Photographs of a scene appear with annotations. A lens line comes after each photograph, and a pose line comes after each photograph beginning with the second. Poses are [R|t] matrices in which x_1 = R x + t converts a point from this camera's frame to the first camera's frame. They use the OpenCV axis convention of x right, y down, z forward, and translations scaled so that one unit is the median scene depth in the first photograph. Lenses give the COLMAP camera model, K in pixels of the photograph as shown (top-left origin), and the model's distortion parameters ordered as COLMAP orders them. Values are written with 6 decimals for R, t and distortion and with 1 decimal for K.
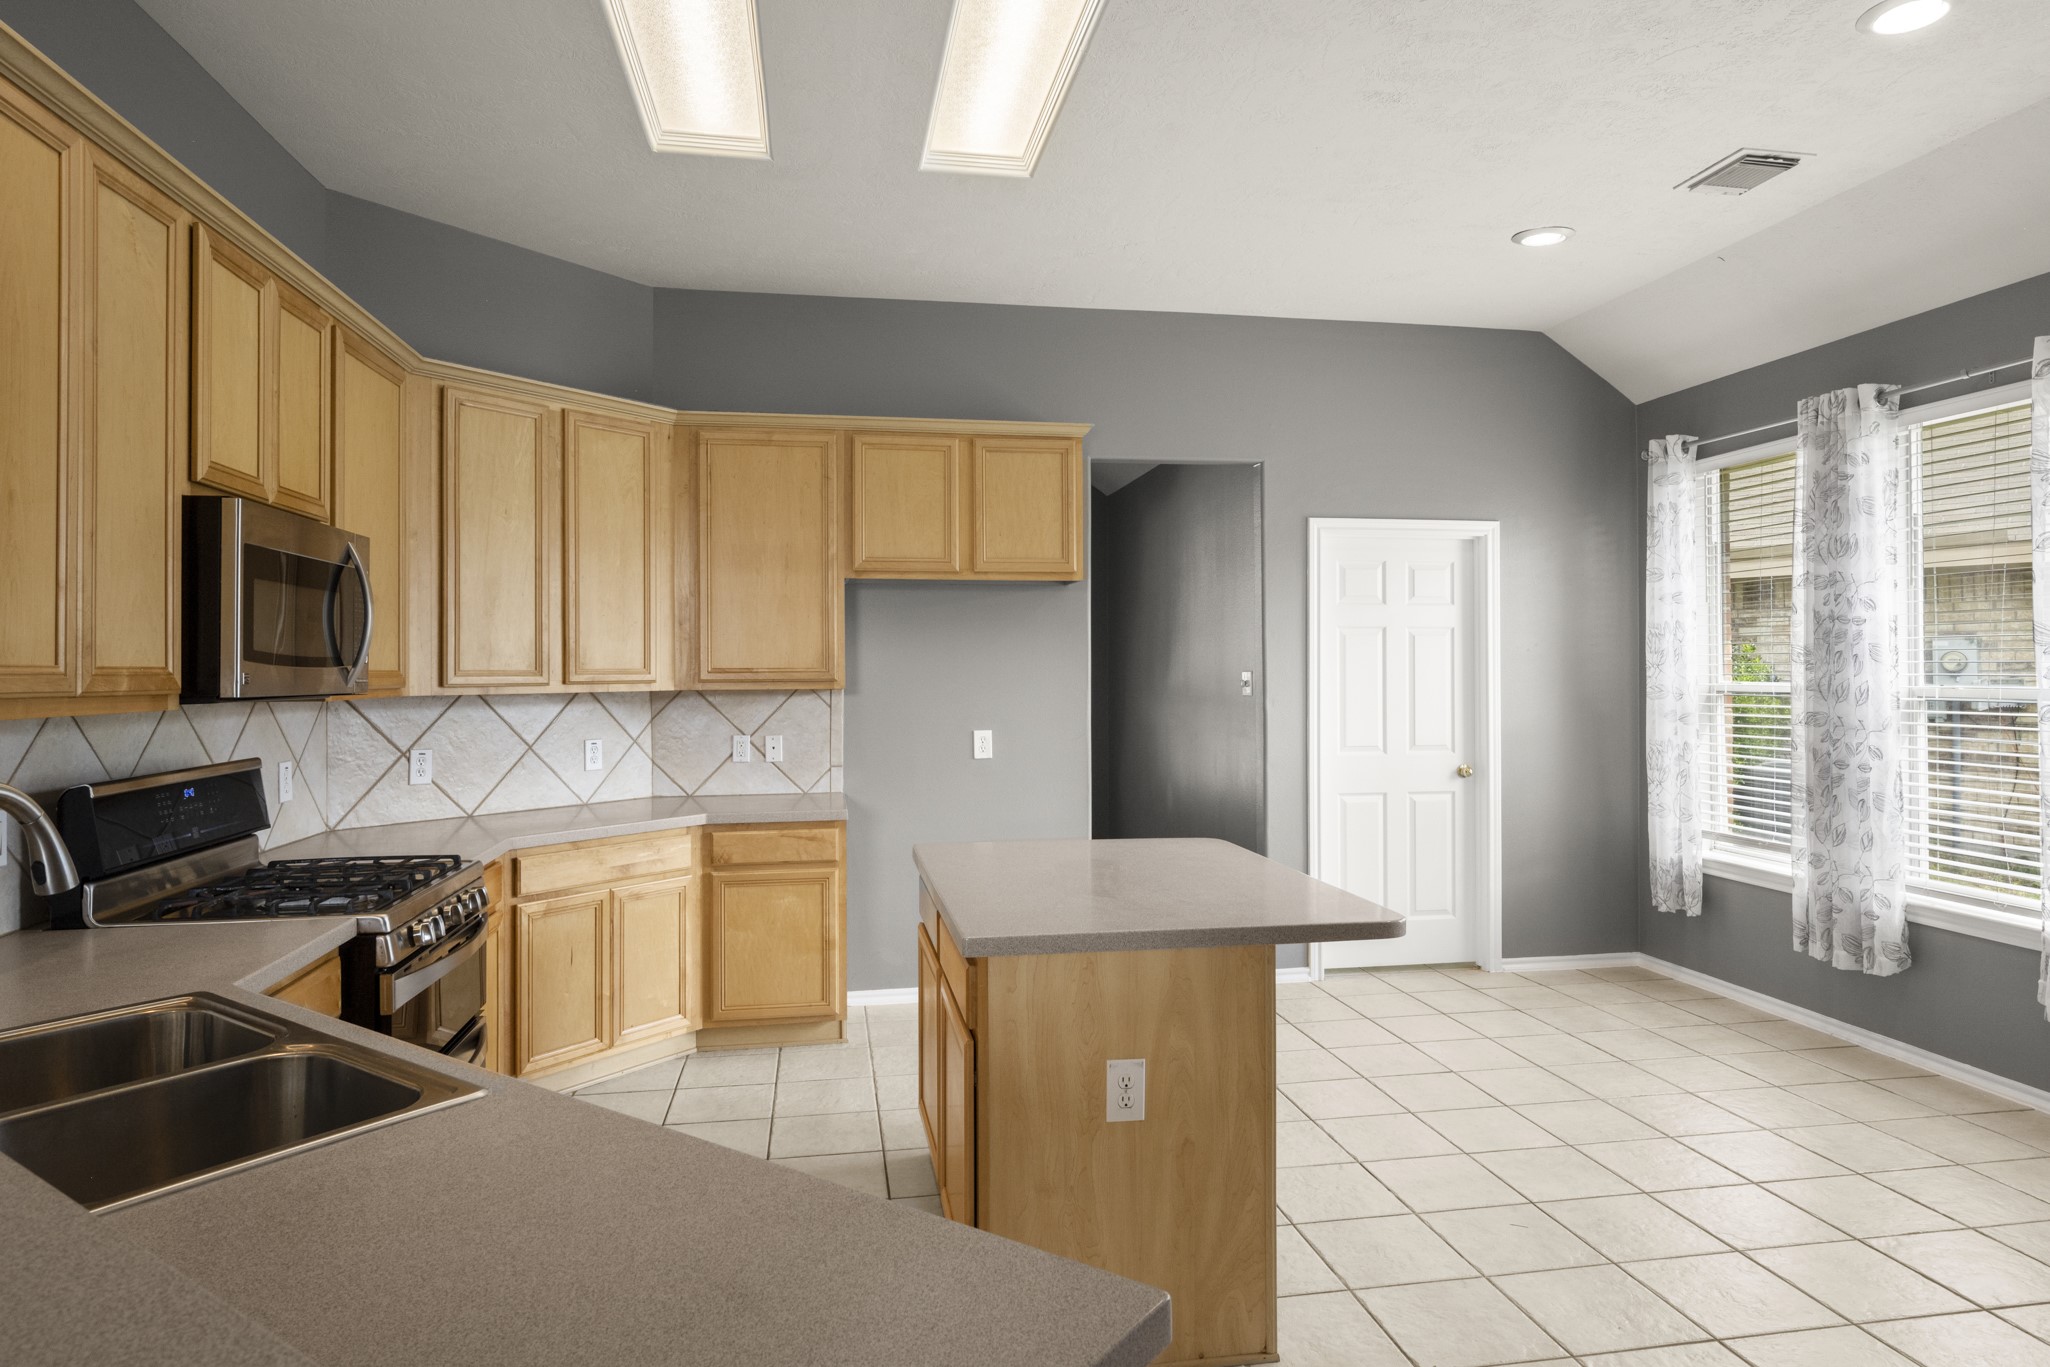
lens RADIAL K [[1196.9, 0, 1028.8], [0, 1196.9, 681.5], [0, 0, 1]] dist [-0.002793, -0.001303]
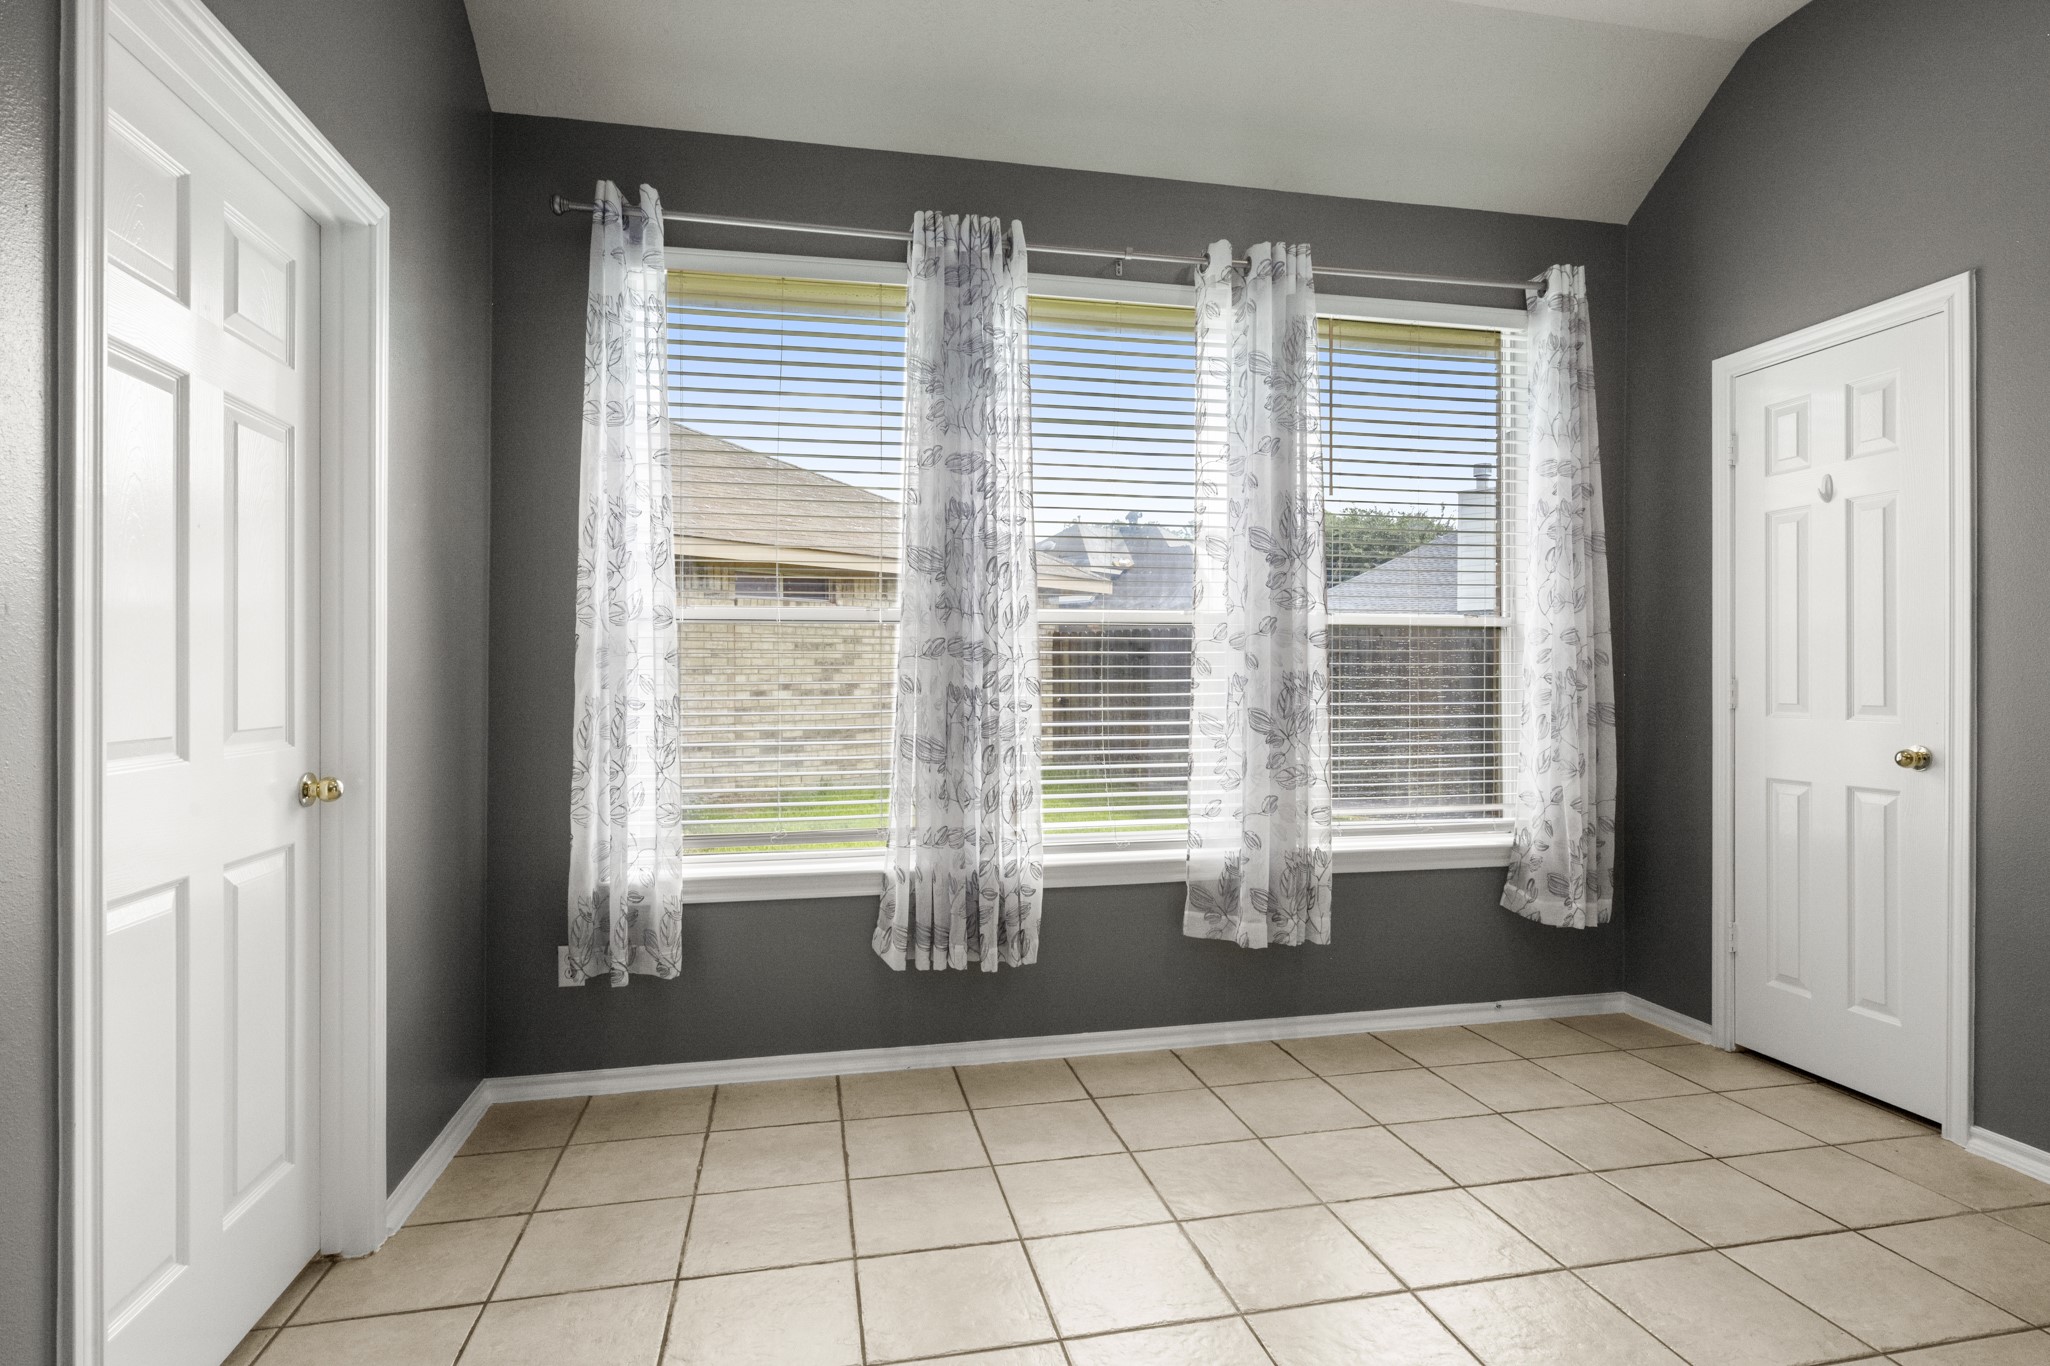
lens RADIAL K [[1067.2, 0, 1032.7], [0, 1067.2, 672.0], [0, 0, 1]] dist [0.002852, -0.000866]
pose [[-0.034408, 0.004312, 0.999399, -0.007813], [0.011806, 0.999923, -0.003908, 0.050905], [-0.999338, 0.011664, -0.034456, 0.991335]]
